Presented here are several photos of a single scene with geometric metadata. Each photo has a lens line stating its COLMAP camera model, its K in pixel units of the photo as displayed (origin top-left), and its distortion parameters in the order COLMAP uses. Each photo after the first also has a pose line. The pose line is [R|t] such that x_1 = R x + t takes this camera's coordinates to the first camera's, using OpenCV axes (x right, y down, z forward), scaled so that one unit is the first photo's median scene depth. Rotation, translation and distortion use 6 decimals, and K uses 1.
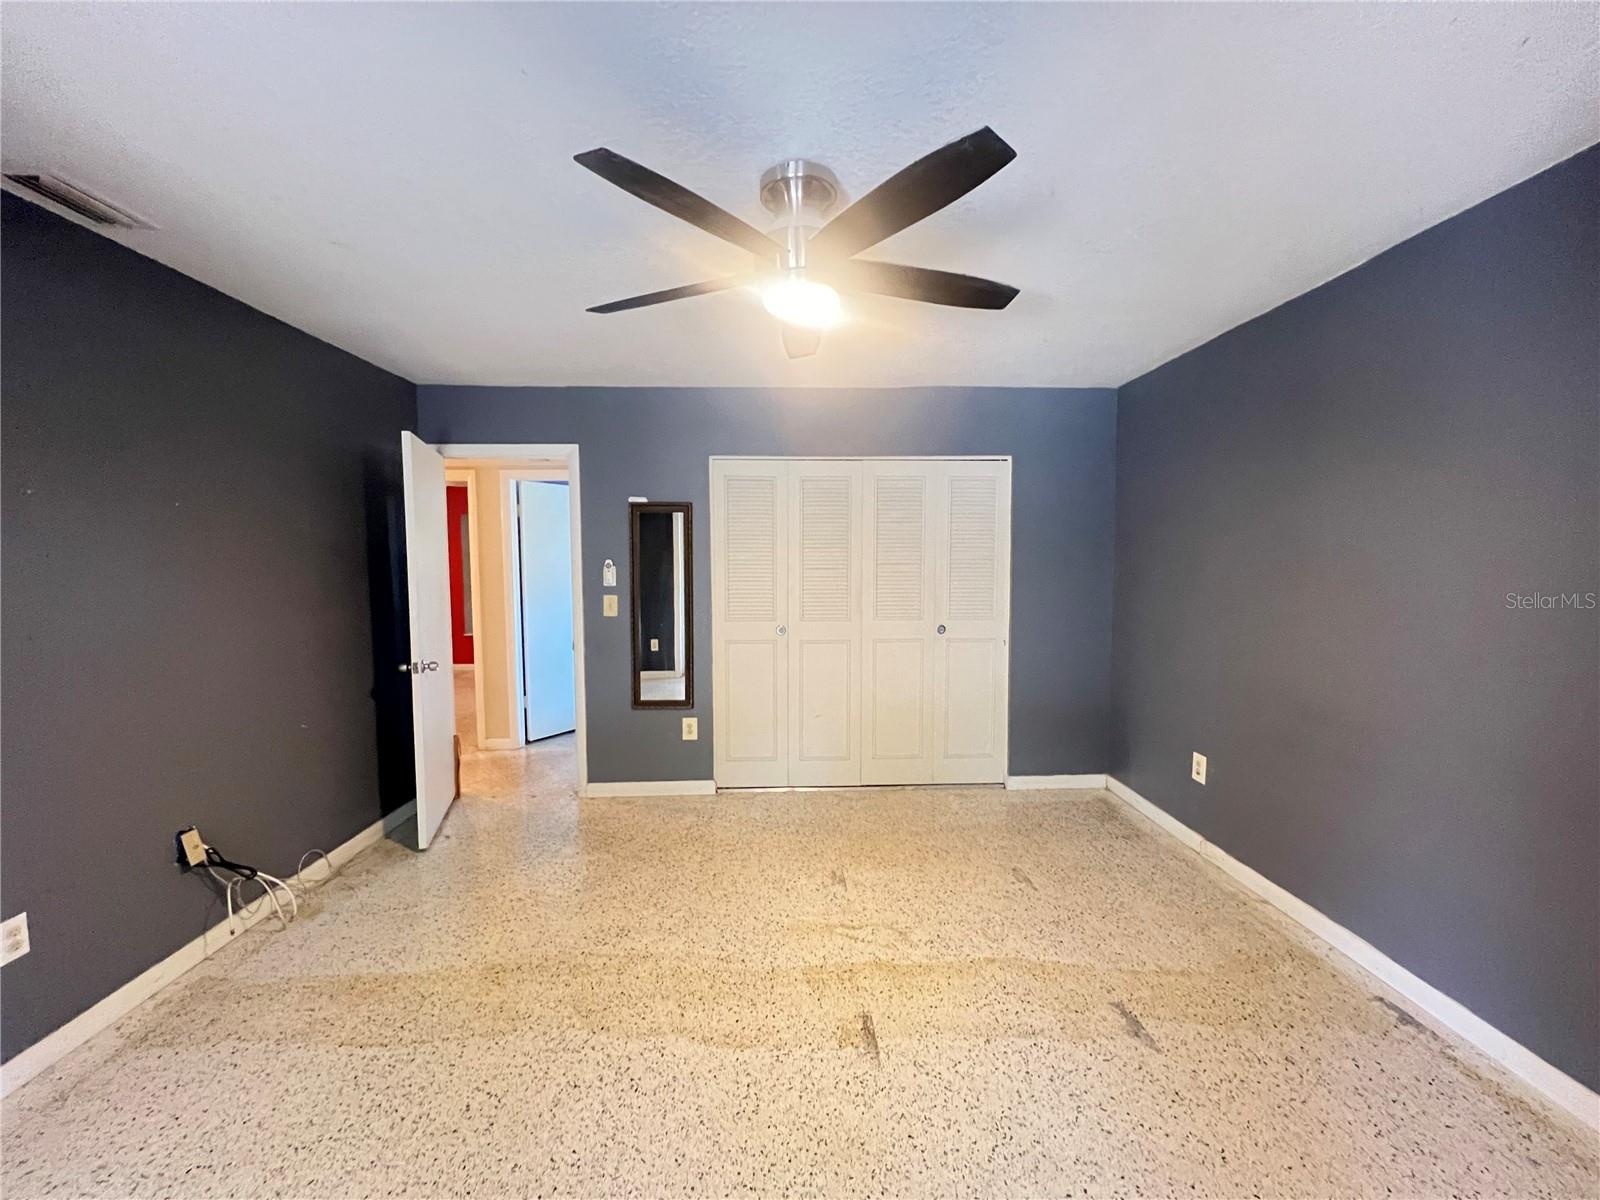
lens RADIAL K [[634.8, 0, 803.8], [0, 634.8, 598.7], [0, 0, 1]] dist [-0.000504, 0.000290]
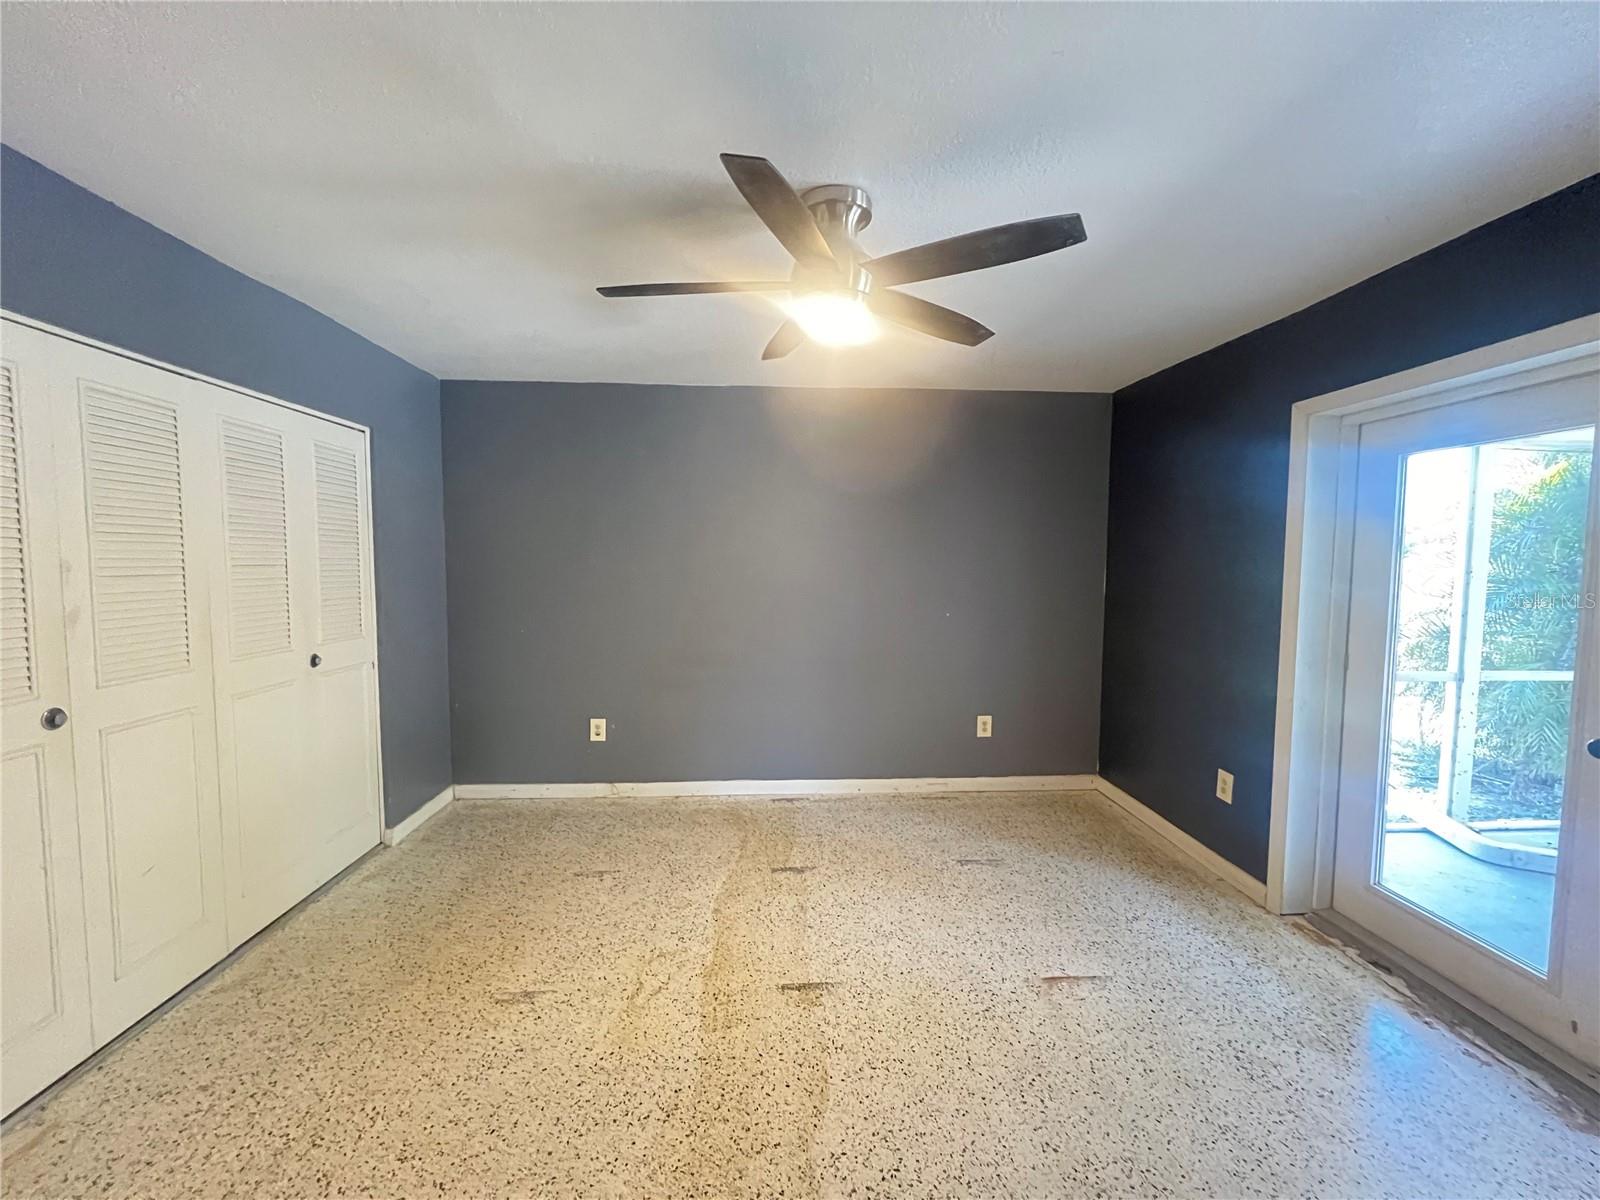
lens RADIAL K [[634.8, 0, 803.8], [0, 634.8, 598.7], [0, 0, 1]] dist [-0.000504, 0.000290]
pose [[-0.021223, -0.057920, 0.998096, -0.756678], [0.054757, 0.996755, 0.059007, -0.048235], [-0.998274, 0.055905, -0.017983, 0.764445]]
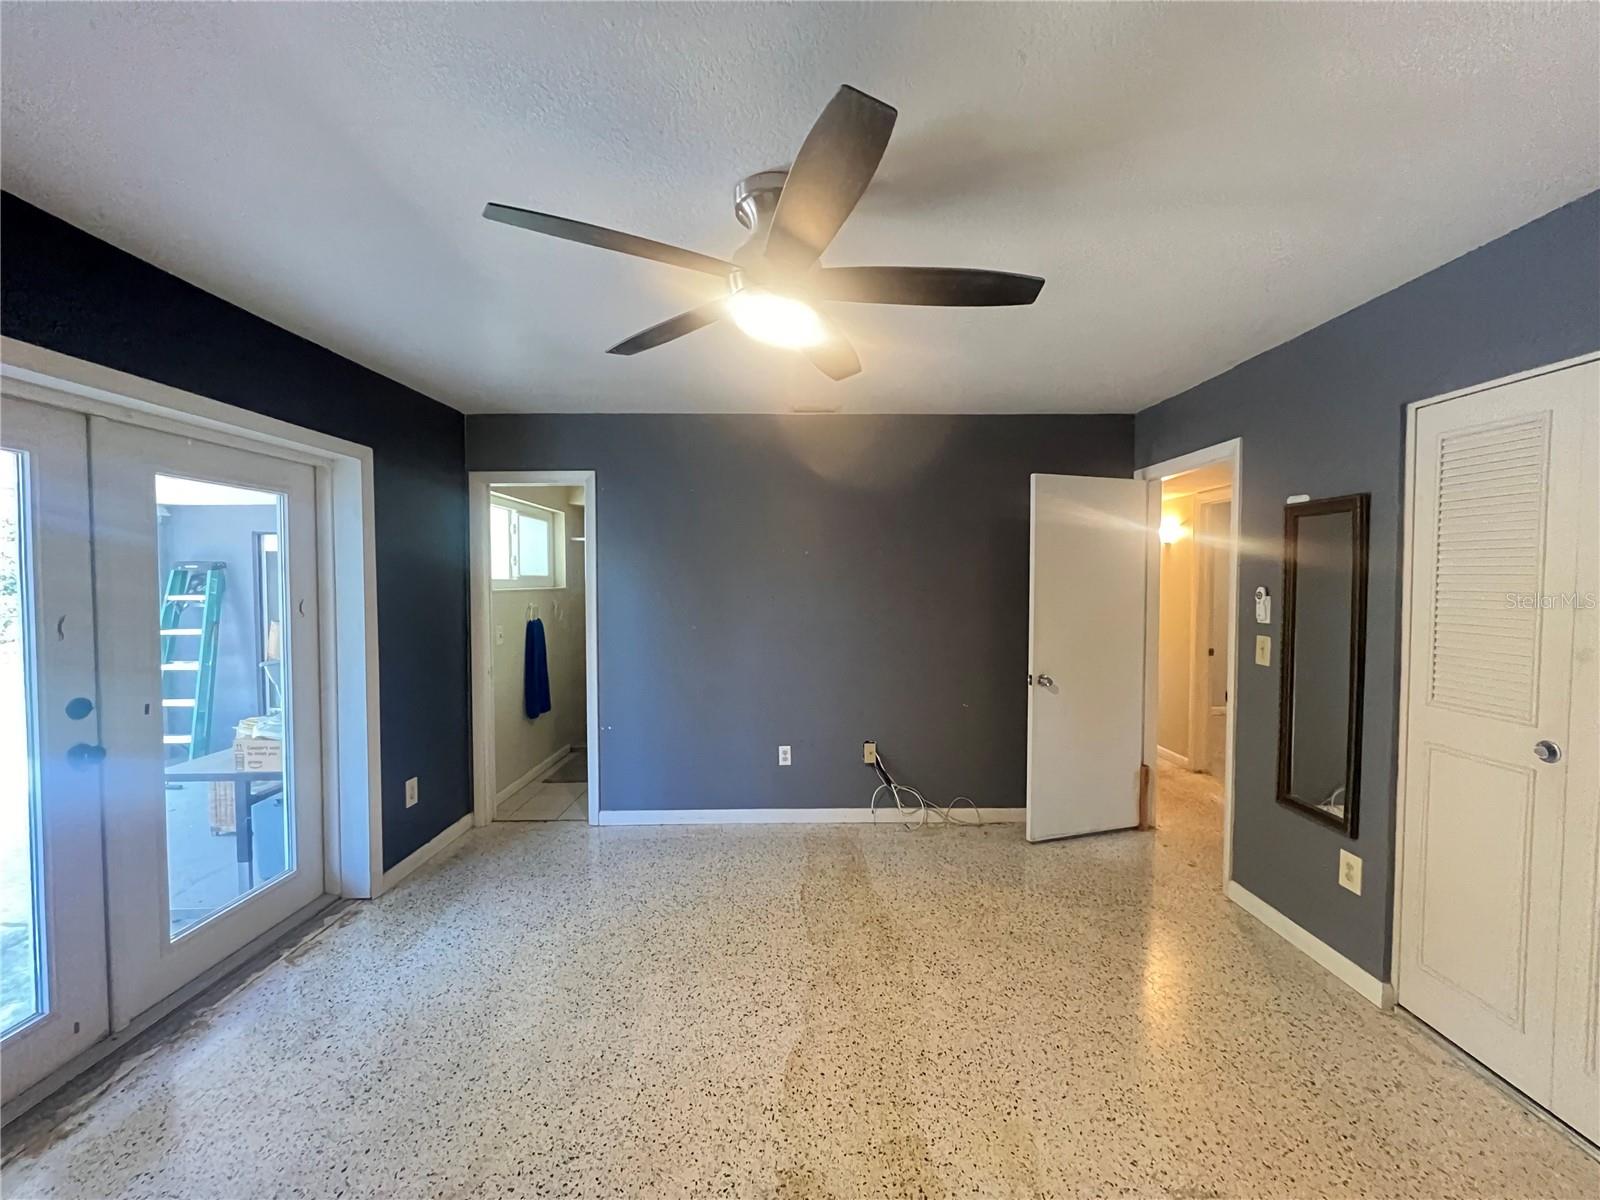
lens RADIAL K [[634.8, 0, 803.8], [0, 634.8, 598.7], [0, 0, 1]] dist [-0.000504, 0.000290]
pose [[-0.027472, 0.035709, -0.998985, 0.660749], [-0.060071, 0.997497, 0.037307, -0.066850], [0.997816, 0.061035, -0.025258, 0.761543]]
